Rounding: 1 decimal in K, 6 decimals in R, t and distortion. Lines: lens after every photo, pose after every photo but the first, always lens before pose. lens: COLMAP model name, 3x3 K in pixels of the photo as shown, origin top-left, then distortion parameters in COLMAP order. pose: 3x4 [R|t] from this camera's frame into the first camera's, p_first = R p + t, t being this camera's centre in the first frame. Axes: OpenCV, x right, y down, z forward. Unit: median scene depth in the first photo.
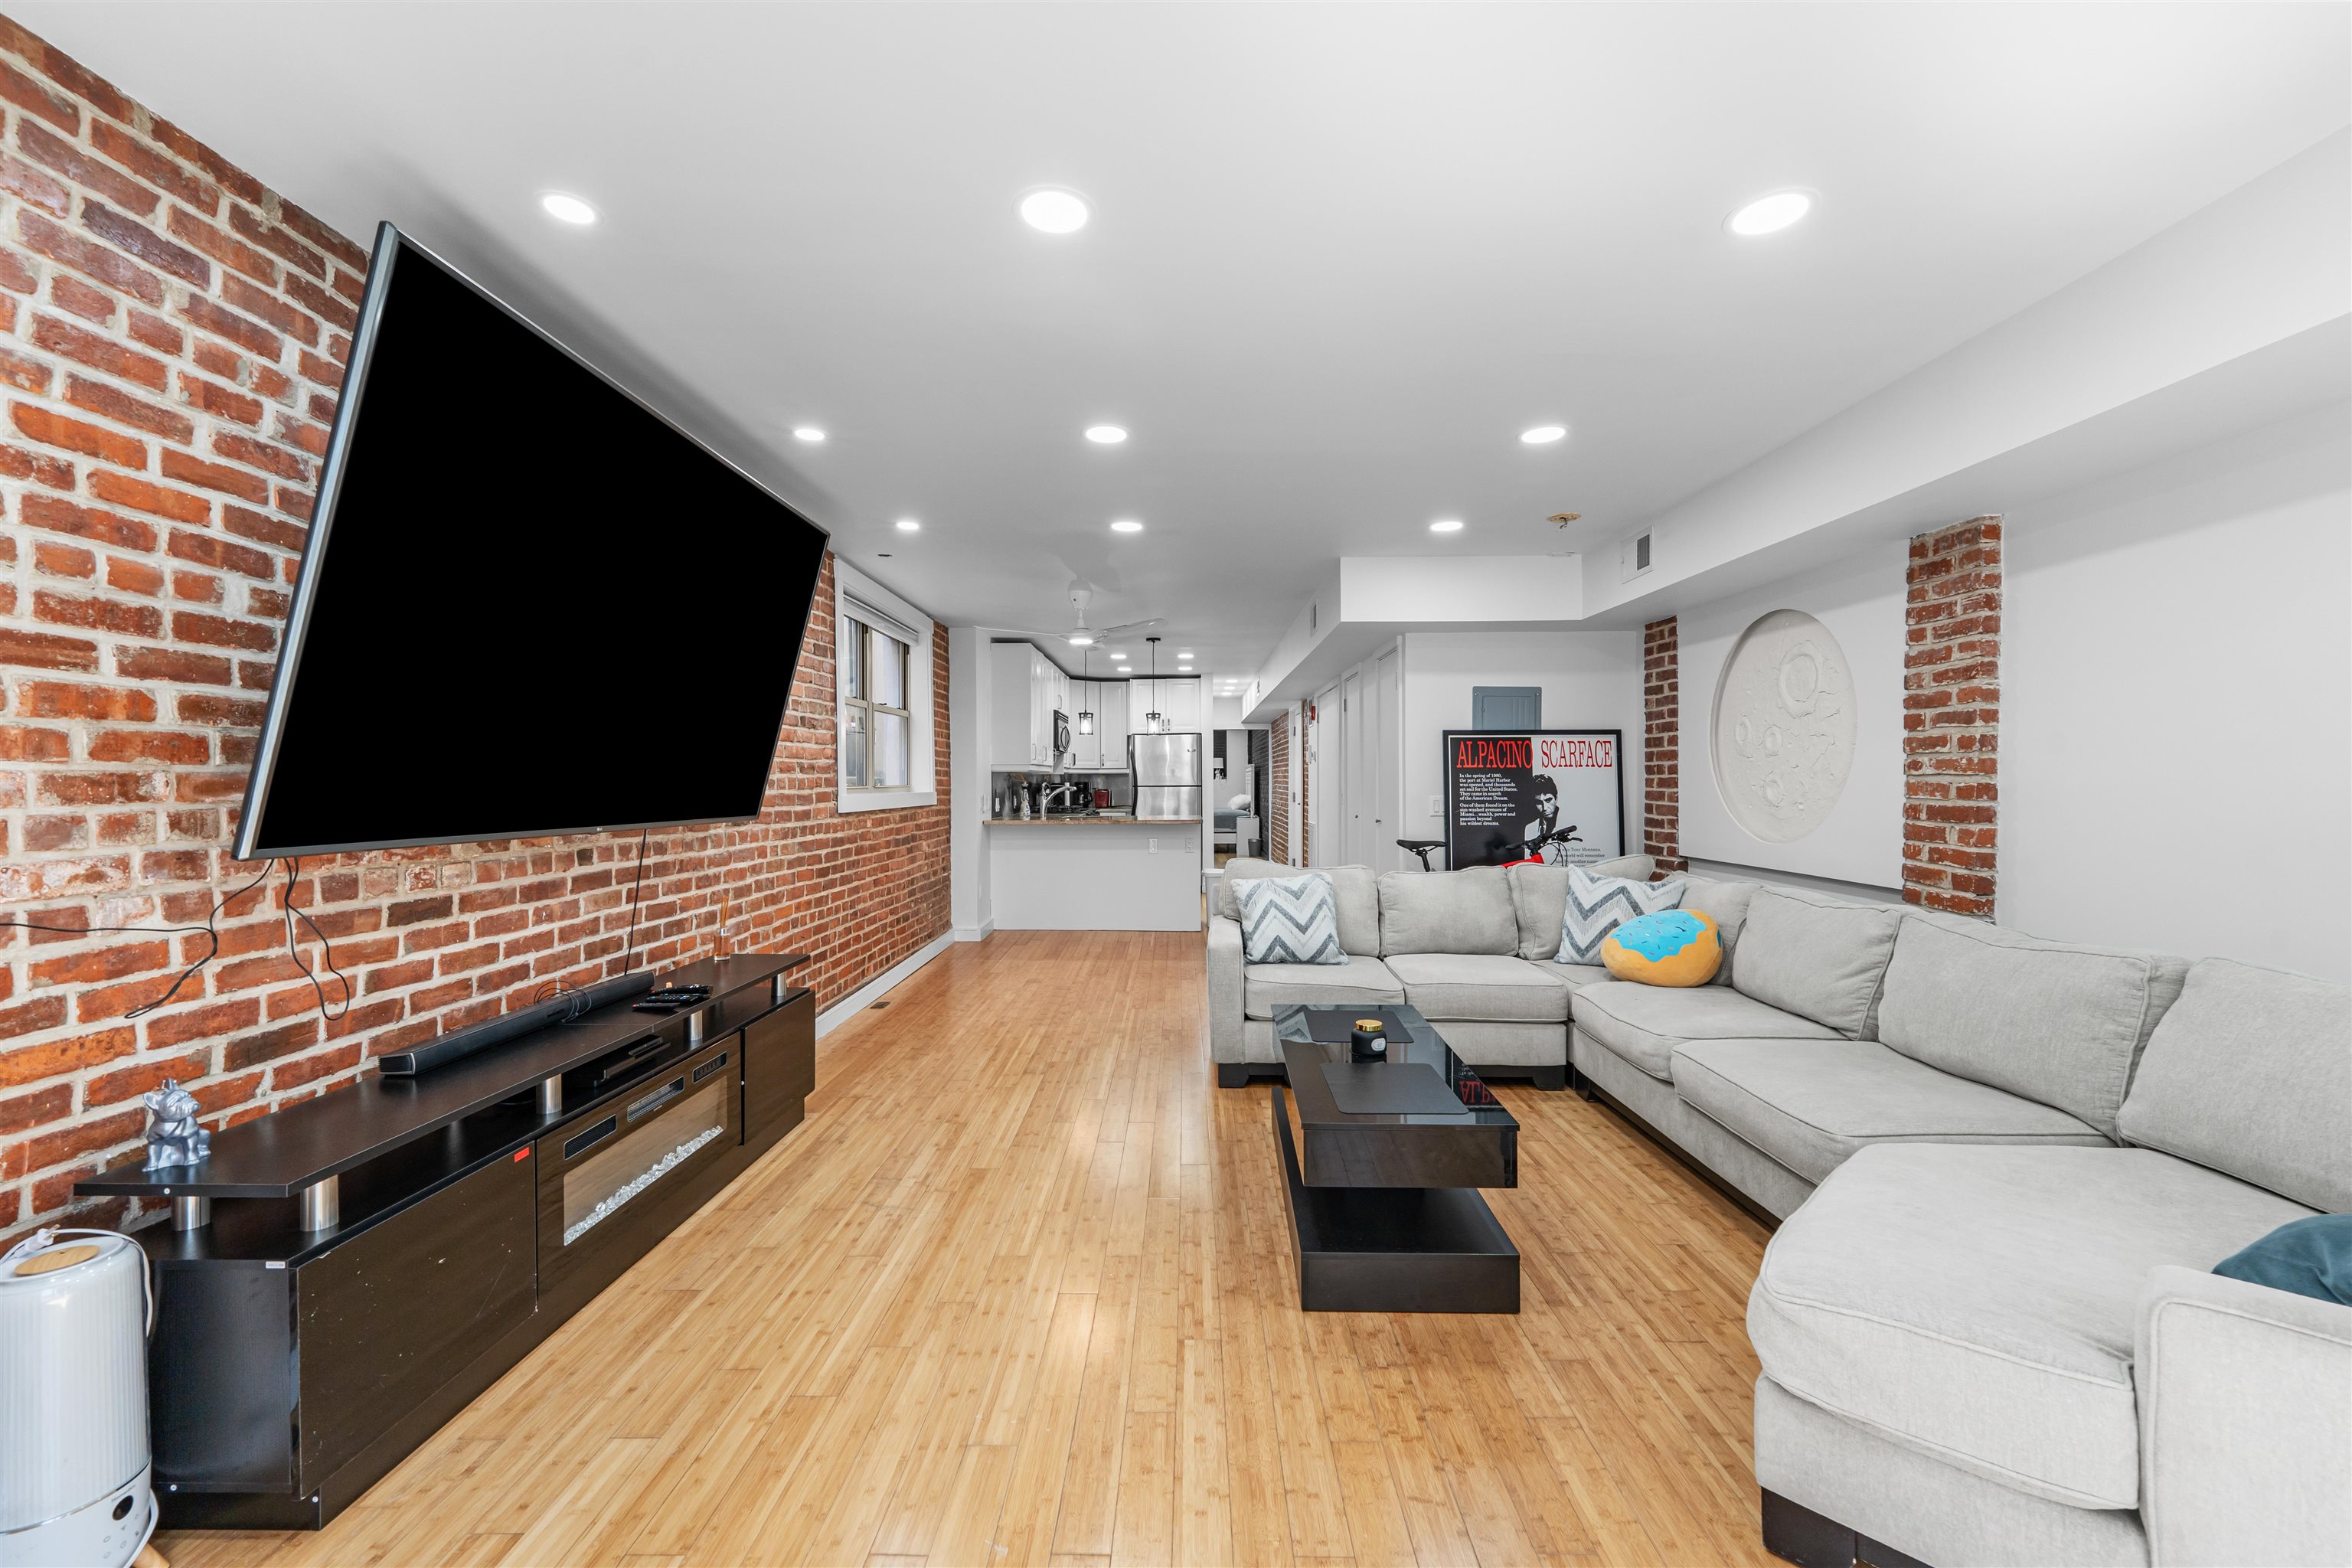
lens RADIAL K [[948.6, 0, 1176.0], [0, 948.6, 784.0], [0, 0, 1]] dist [0.000997, -0.000253]
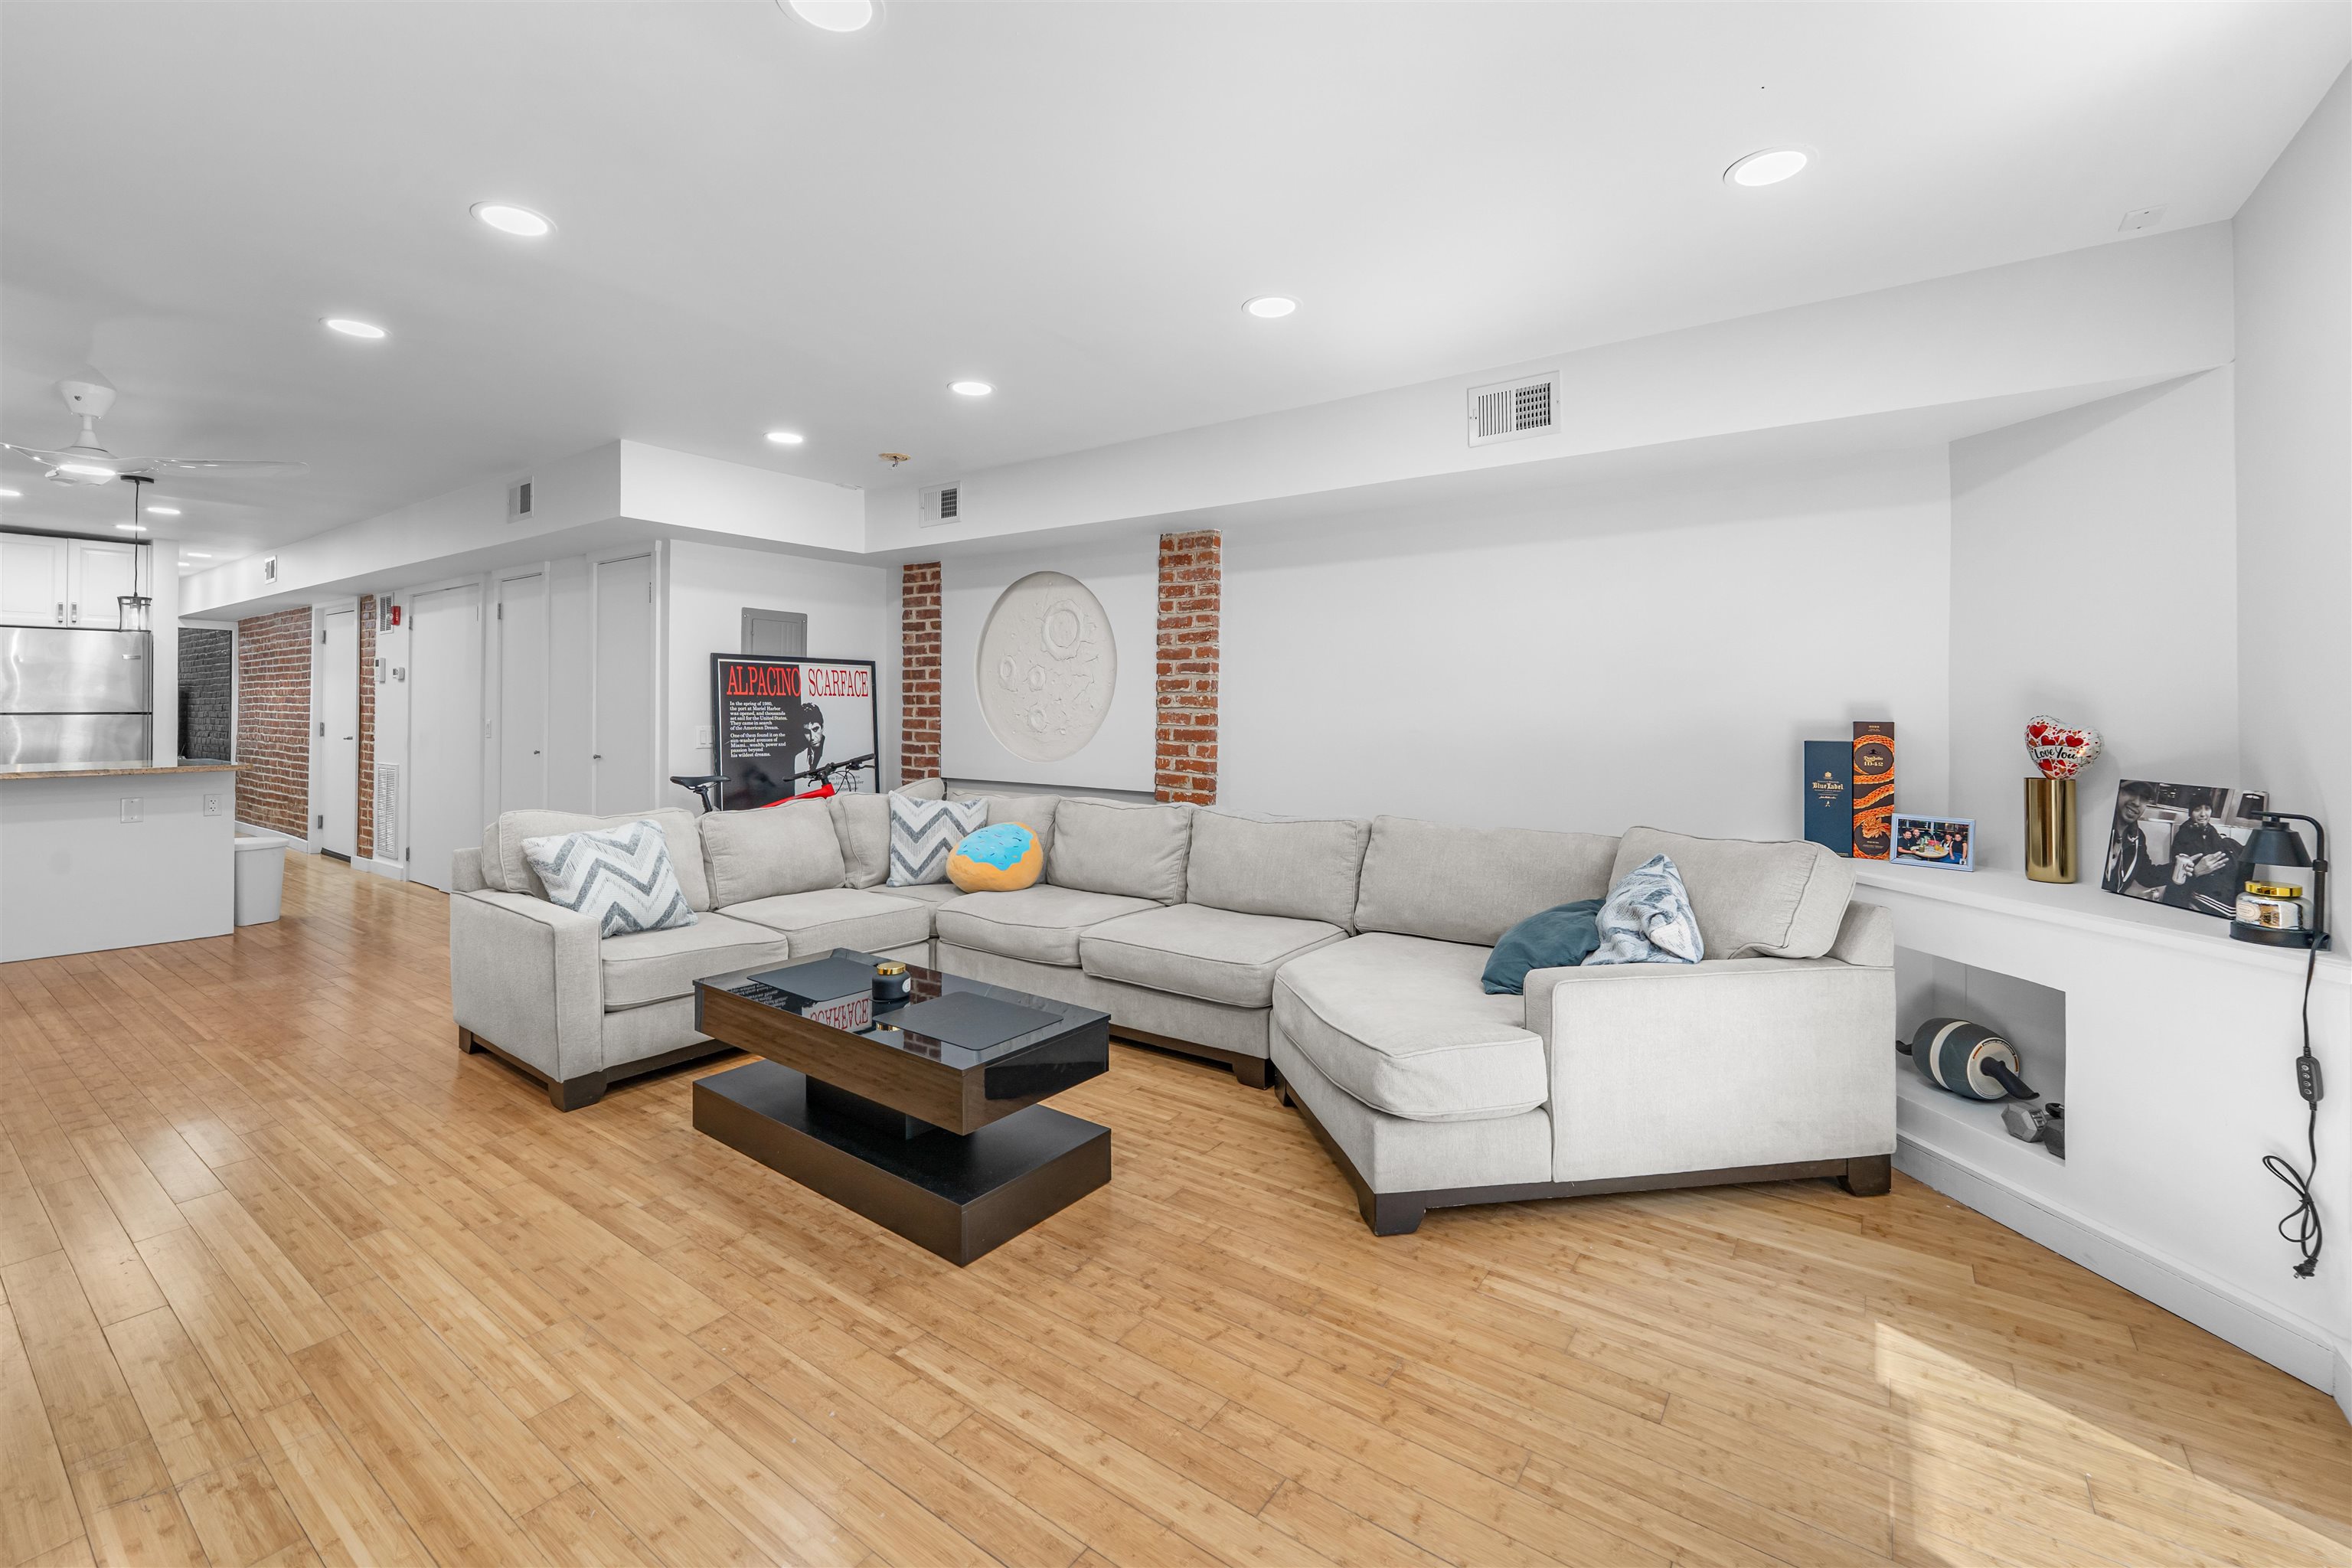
lens RADIAL K [[984.0, 0, 1170.7], [0, 984.0, 697.6], [0, 0, 1]] dist [-0.000507, -0.000823]
pose [[0.577127, 0.015044, 0.816516, -0.302669], [-0.003614, 0.999868, -0.015868, -0.001250], [-0.816646, 0.006206, 0.577105, 0.137742]]
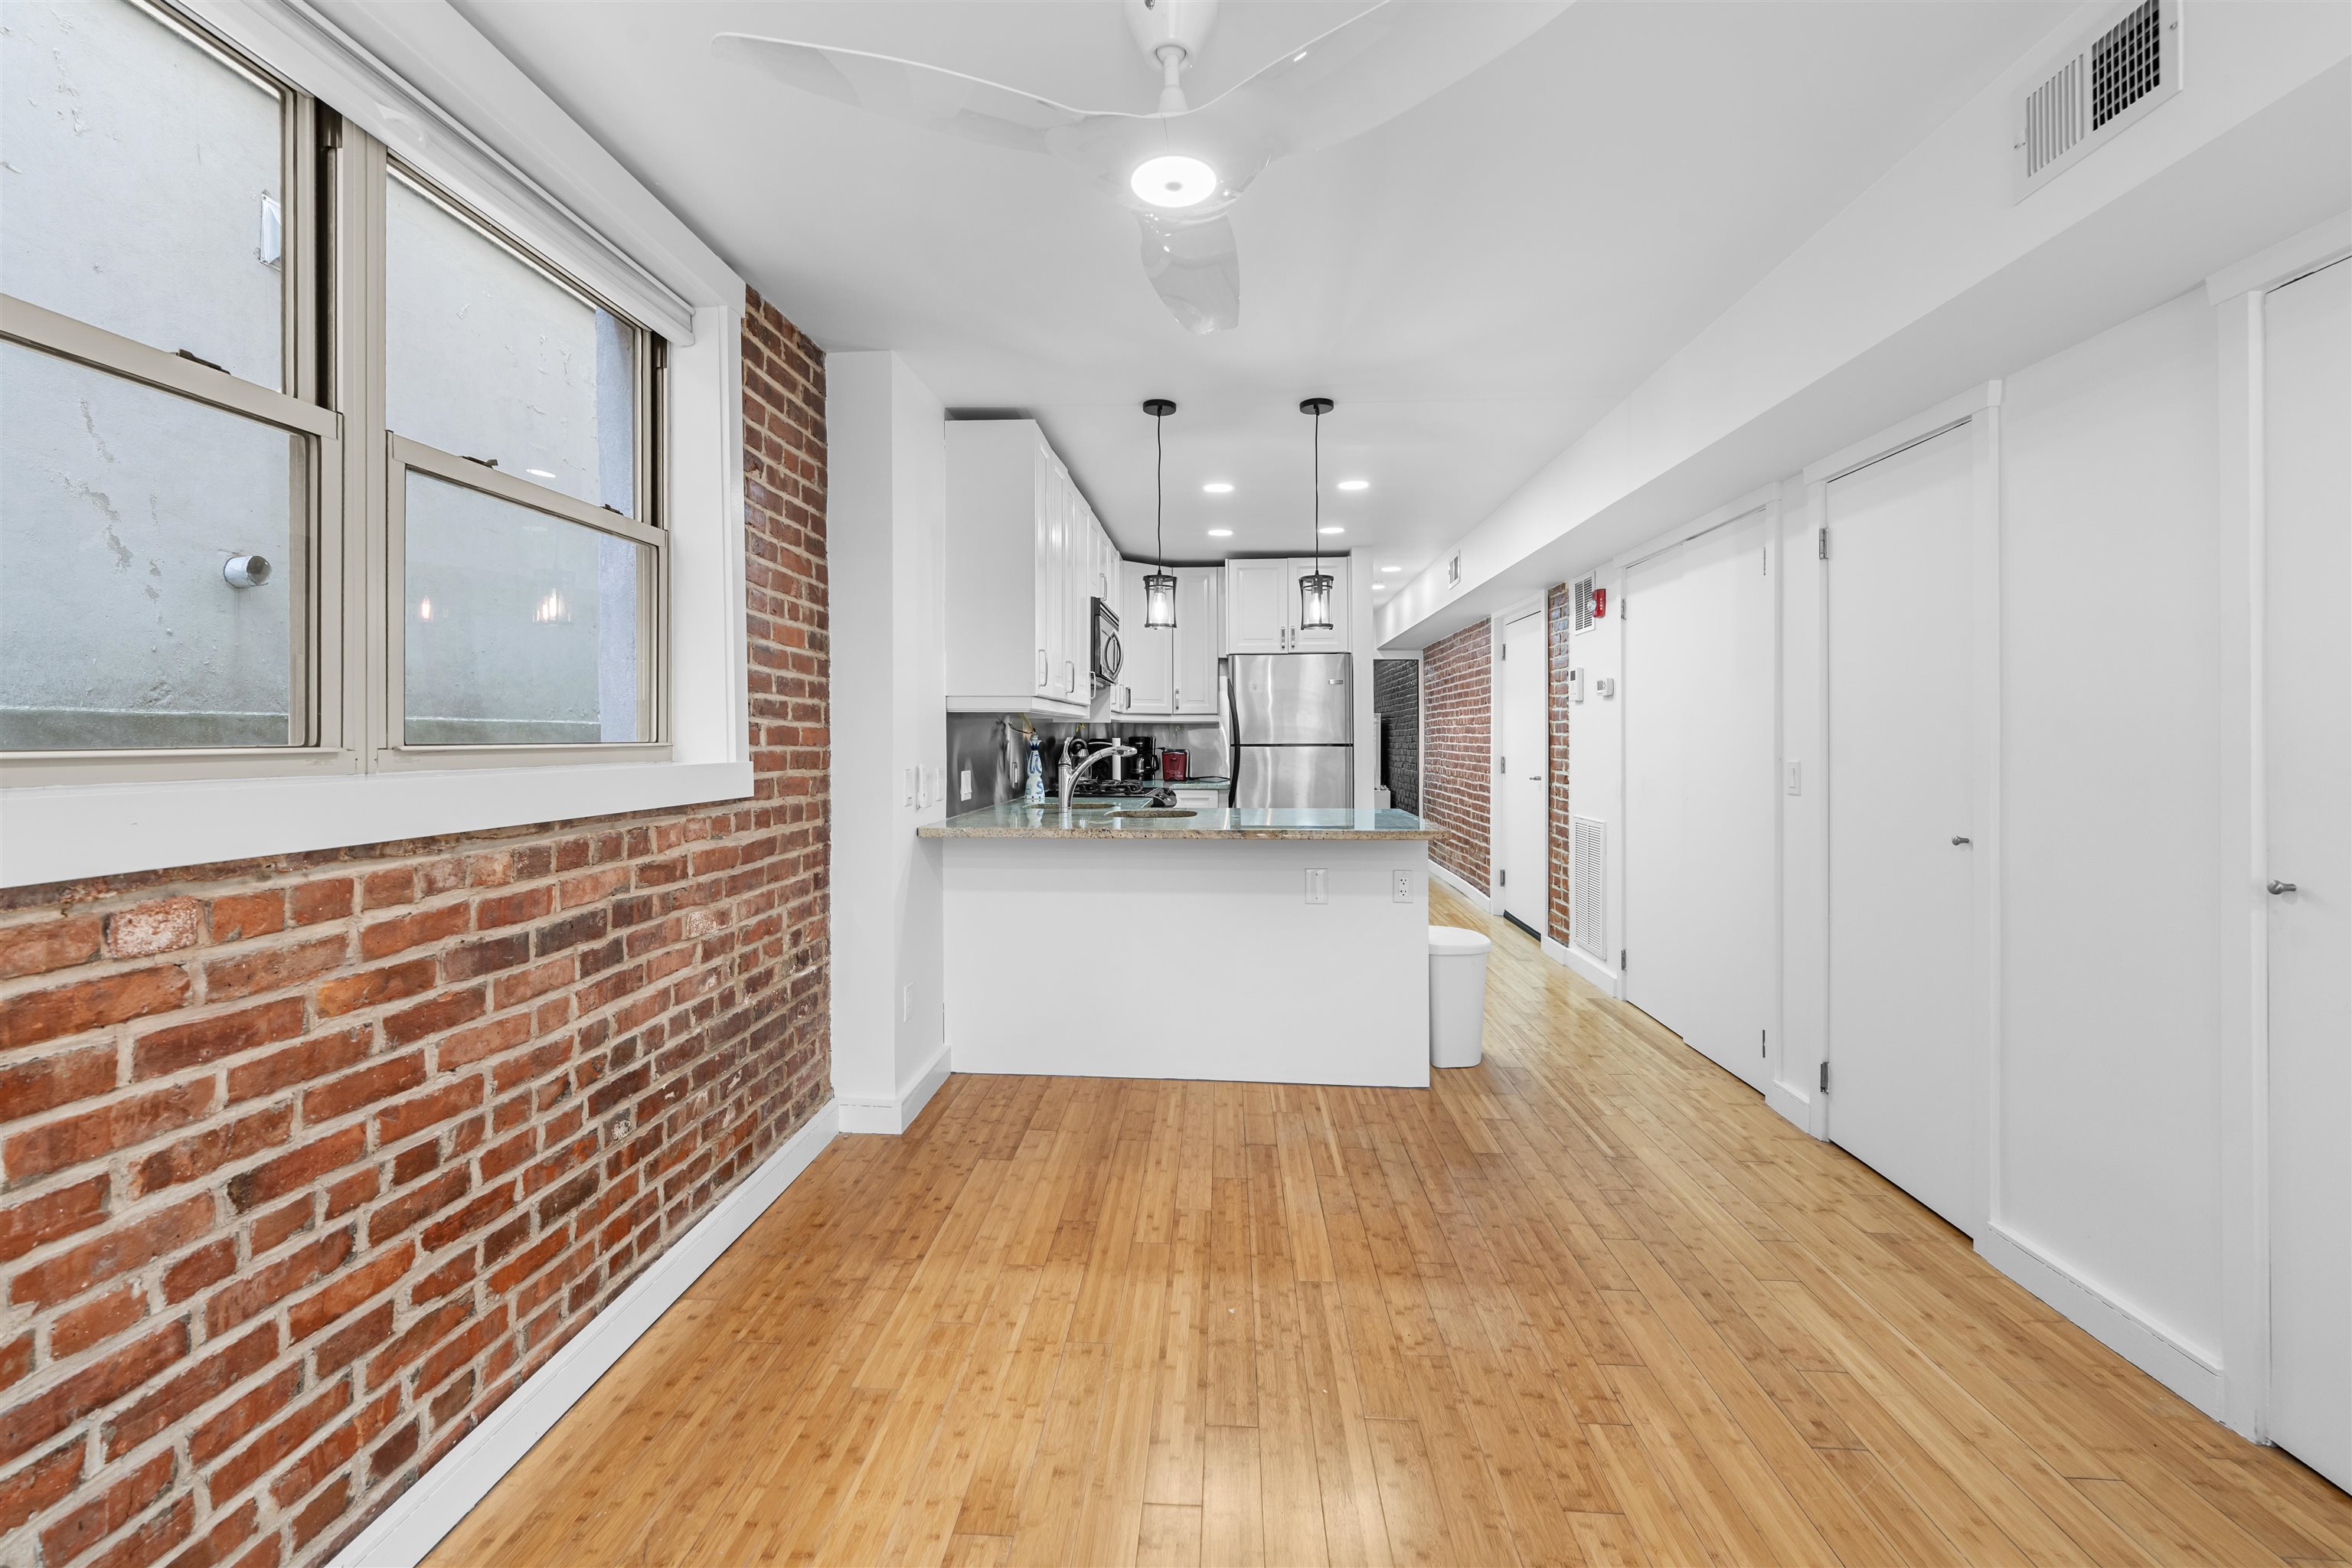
lens RADIAL K [[969.3, 0, 1178.7], [0, 969.3, 737.1], [0, 0, 1]] dist [0.000391, 0.000017]
pose [[0.998830, 0.004009, -0.048185, -0.125500], [-0.004185, 0.999985, -0.003571, -0.000525], [0.048170, 0.003768, 0.998832, 1.072575]]
